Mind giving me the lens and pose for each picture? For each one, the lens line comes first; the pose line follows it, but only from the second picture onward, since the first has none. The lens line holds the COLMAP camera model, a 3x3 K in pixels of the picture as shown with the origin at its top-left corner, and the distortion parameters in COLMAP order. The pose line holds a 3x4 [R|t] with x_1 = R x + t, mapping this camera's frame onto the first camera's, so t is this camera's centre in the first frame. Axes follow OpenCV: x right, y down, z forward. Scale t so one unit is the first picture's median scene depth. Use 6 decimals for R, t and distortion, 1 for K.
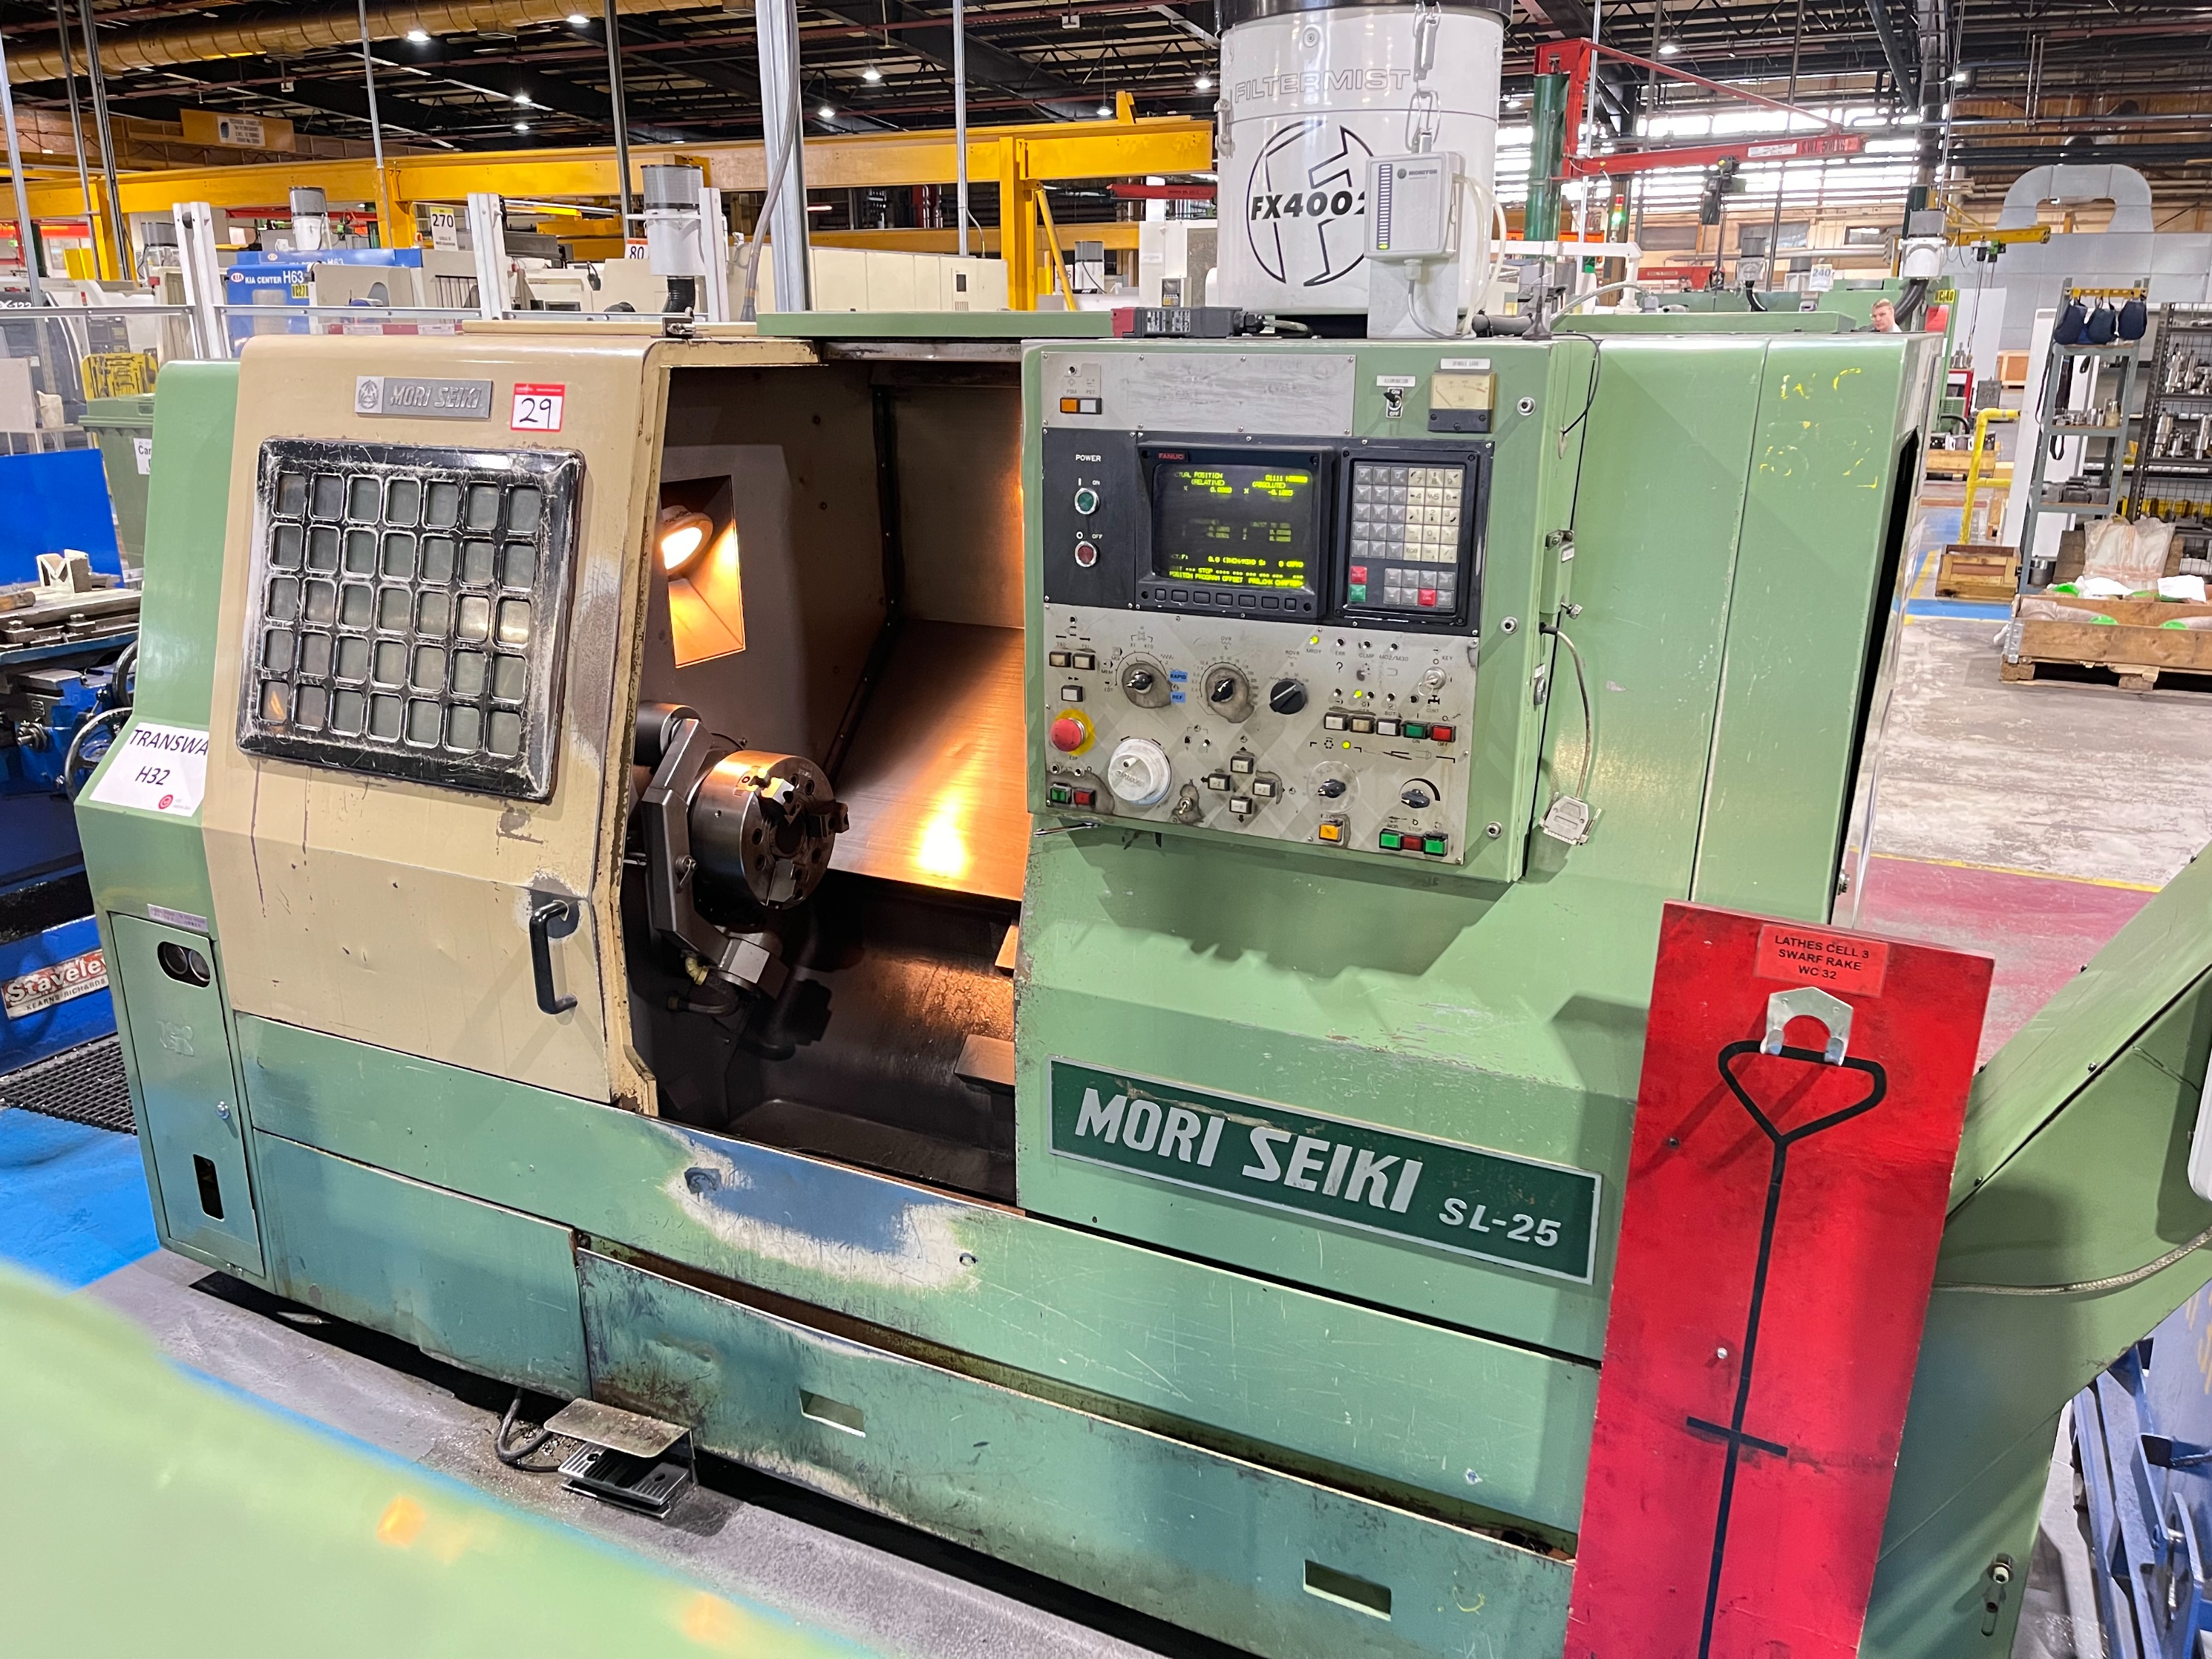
lens RADIAL K [[1669.4, 0, 1117.5], [0, 1669.4, 815.4], [0, 0, 1]] dist [0.077256, -0.074139]
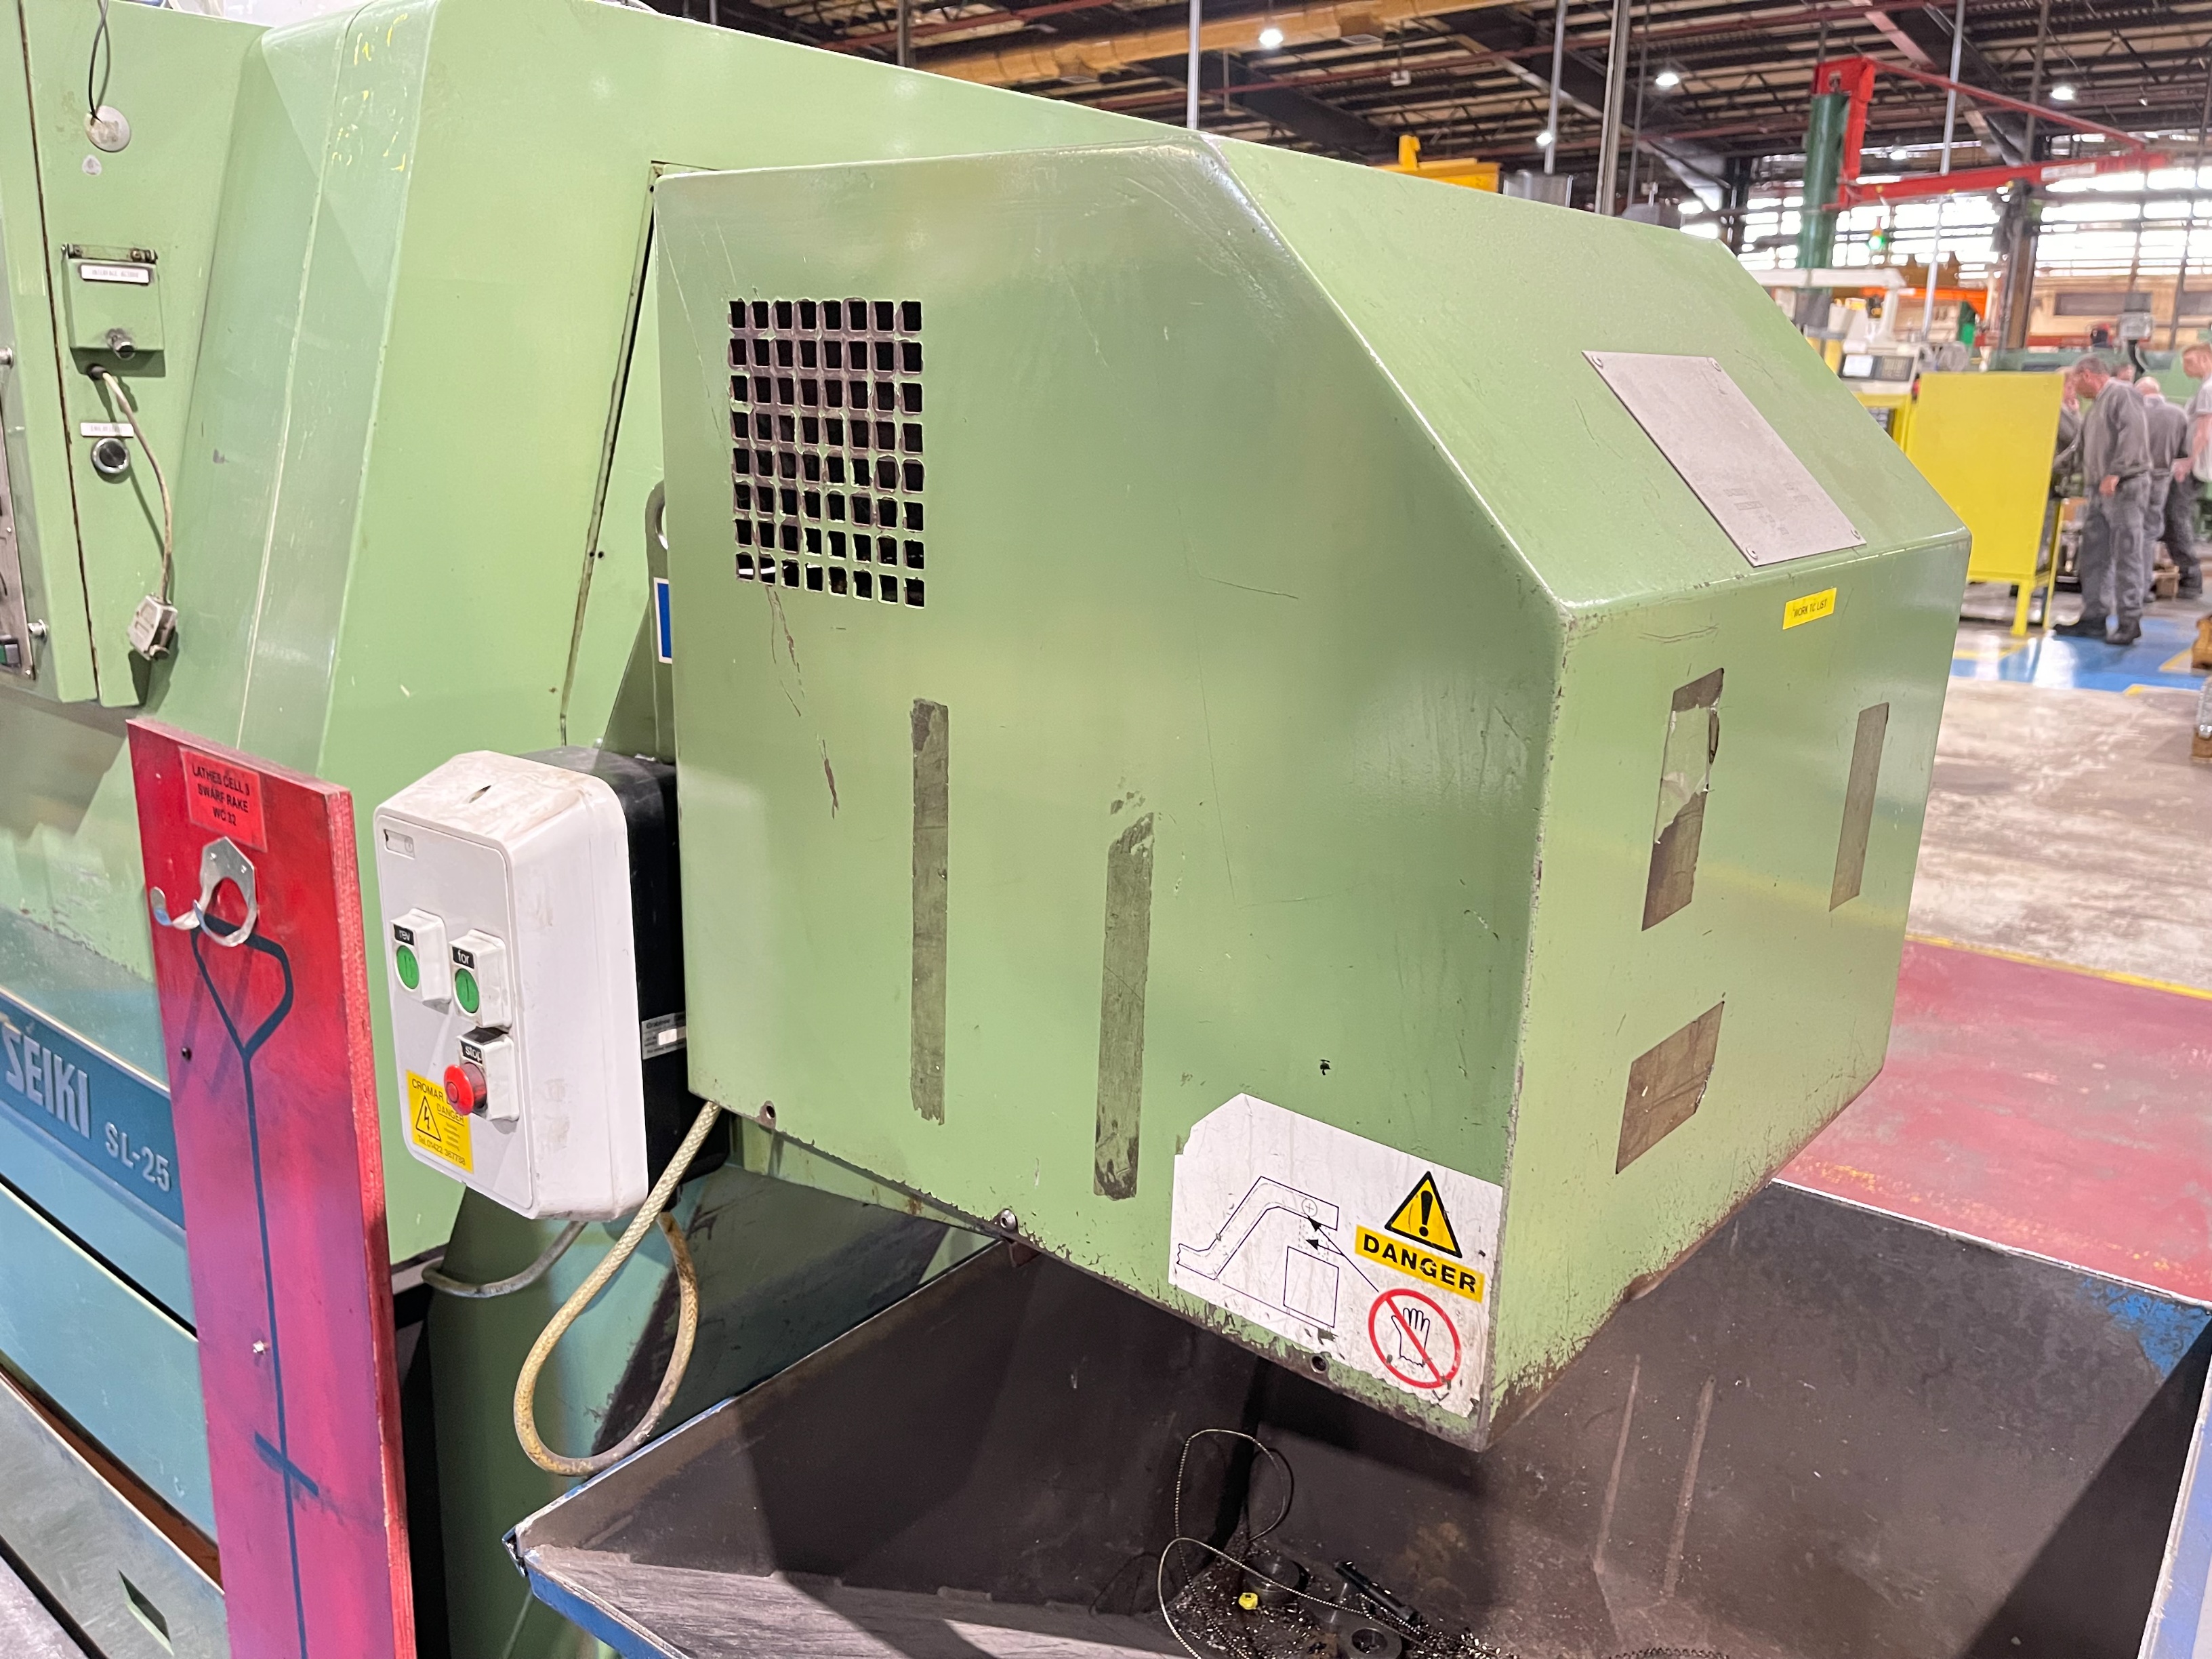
lens RADIAL K [[1681.3, 0, 1106.0], [0, 1681.3, 829.5], [0, 0, 1]] dist [0.069214, -0.106883]
pose [[0.973801, 0.067107, -0.217275, 0.783613], [-0.074588, 0.996865, -0.026405, 0.074634], [0.214822, 0.041920, 0.975753, 0.305128]]
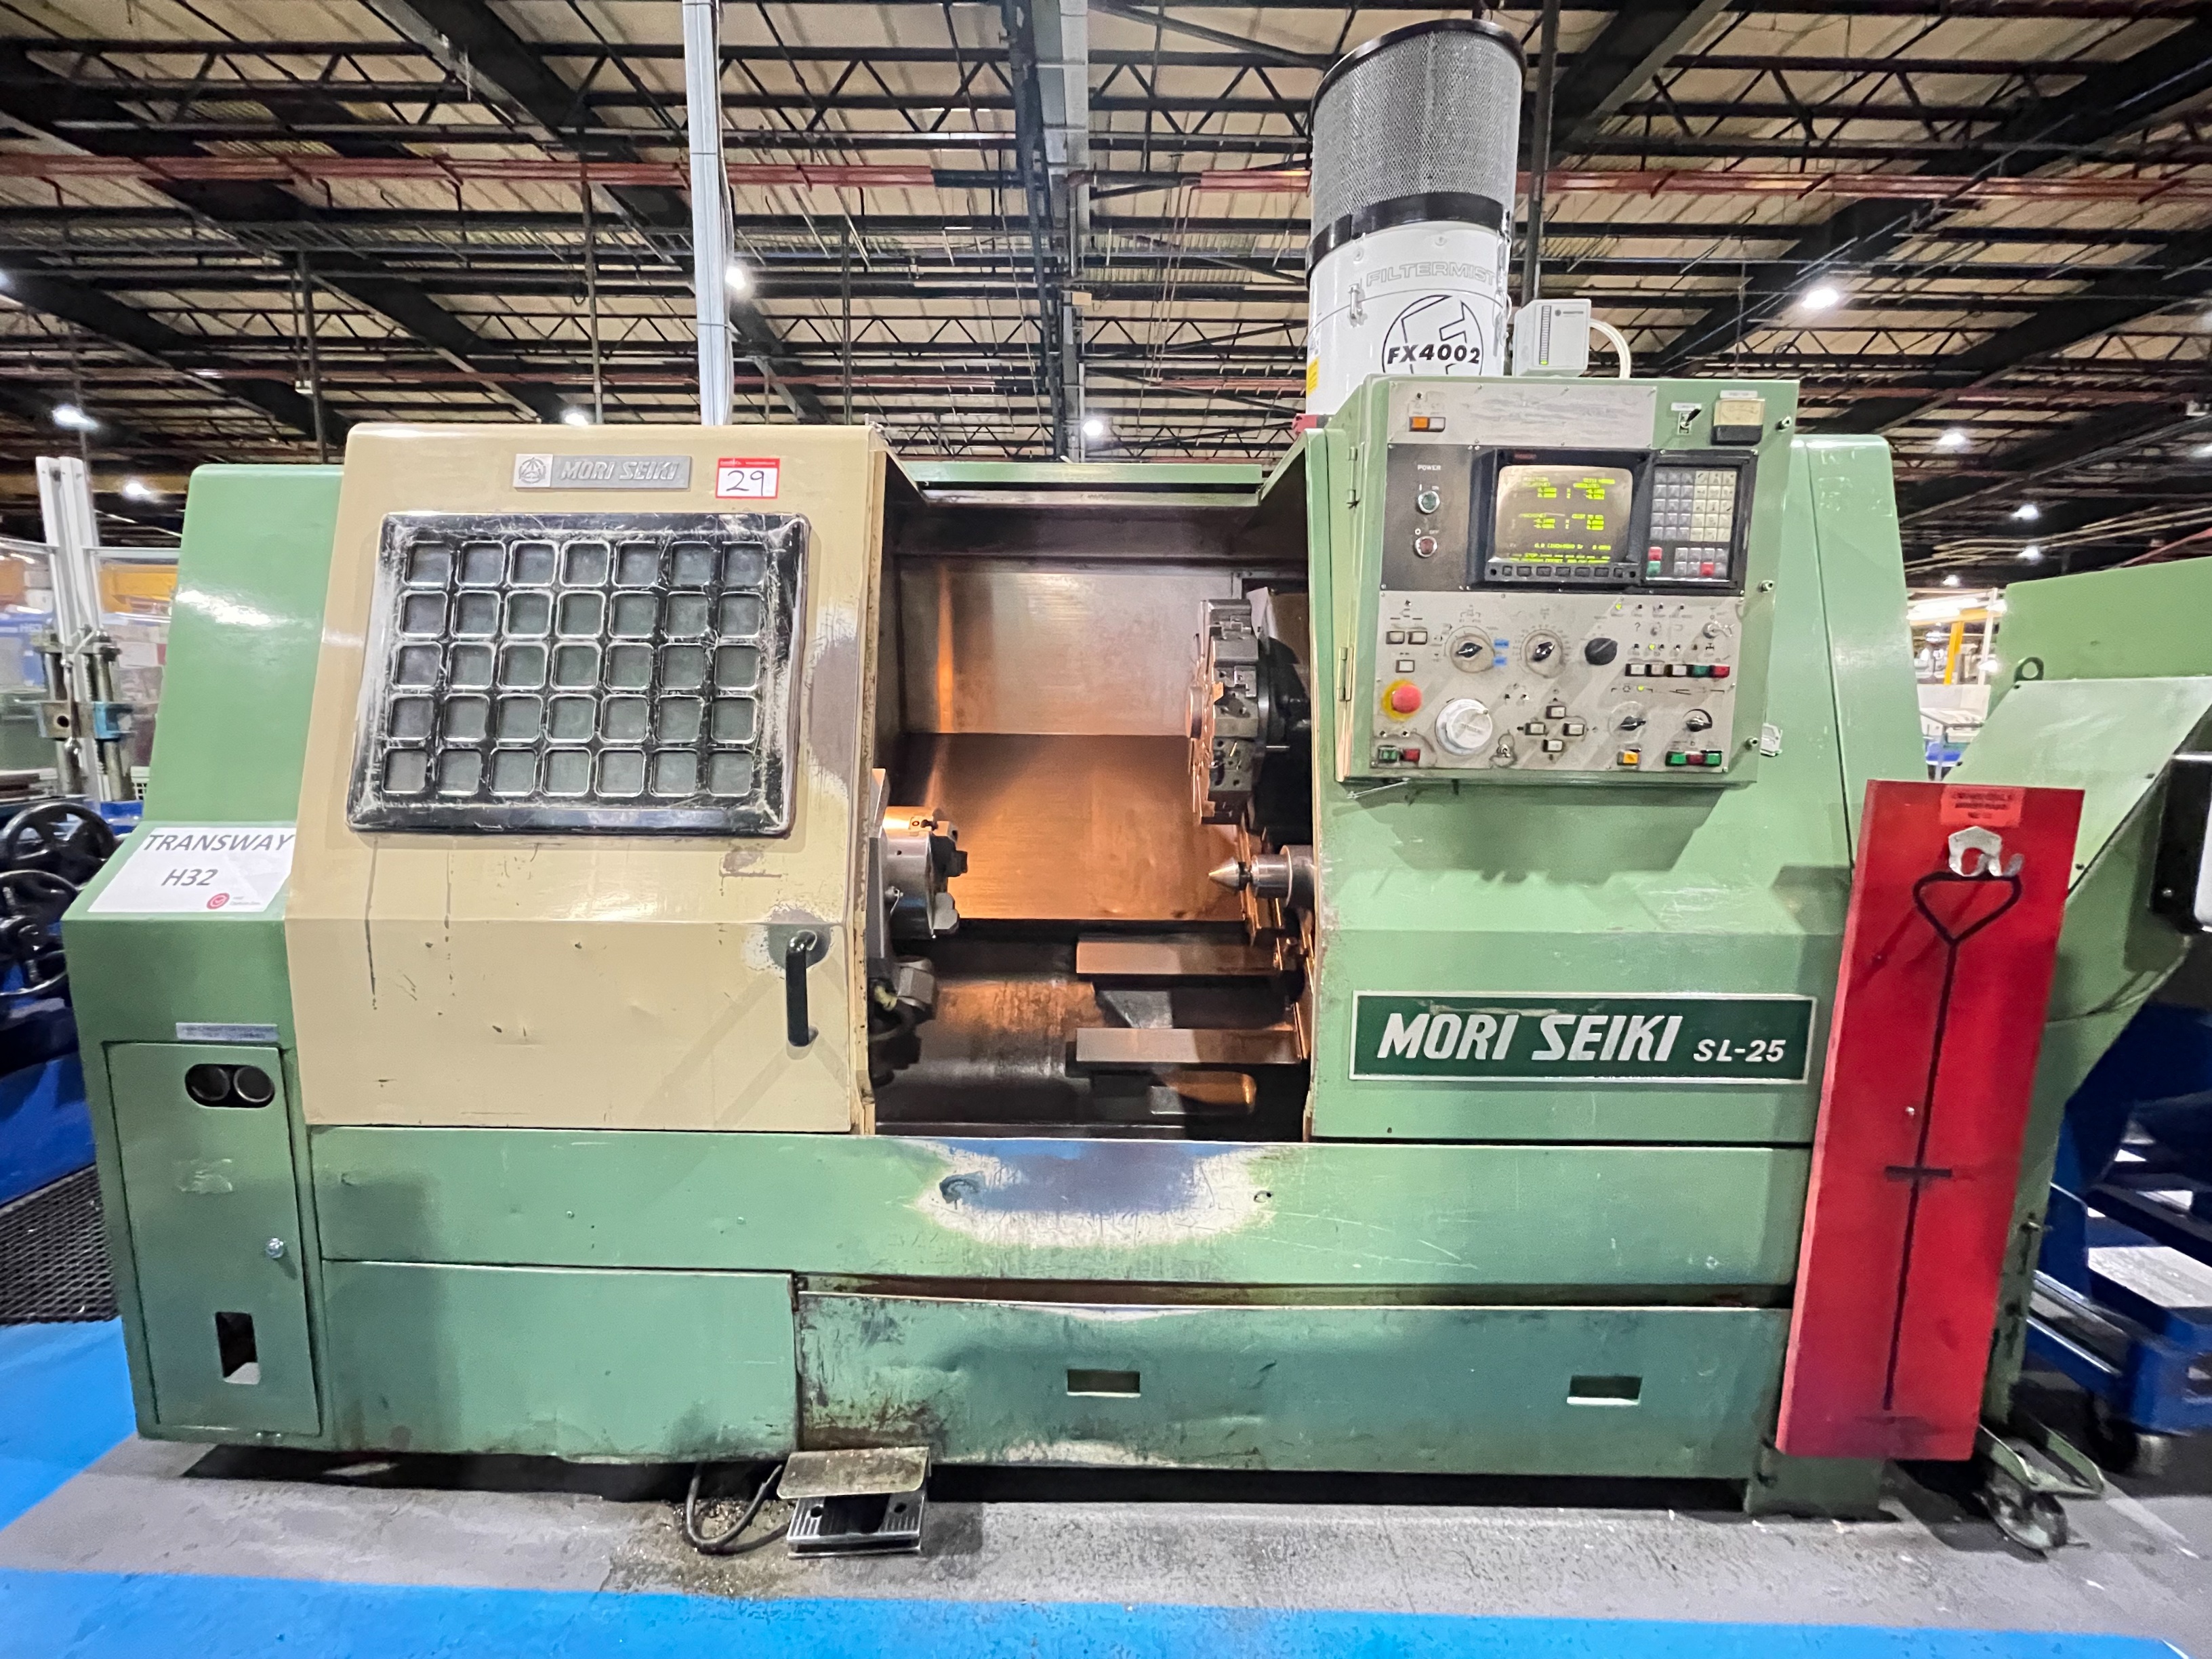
lens RADIAL K [[892.3, 0, 1087.2], [0, 892.3, 817.7], [0, 0, 1]] dist [-0.002643, -0.000027]
pose [[0.895563, -0.042593, 0.442891, -0.508949], [0.113562, 0.984320, -0.134971, 0.092399], [-0.430198, 0.171170, 0.886358, 0.538945]]
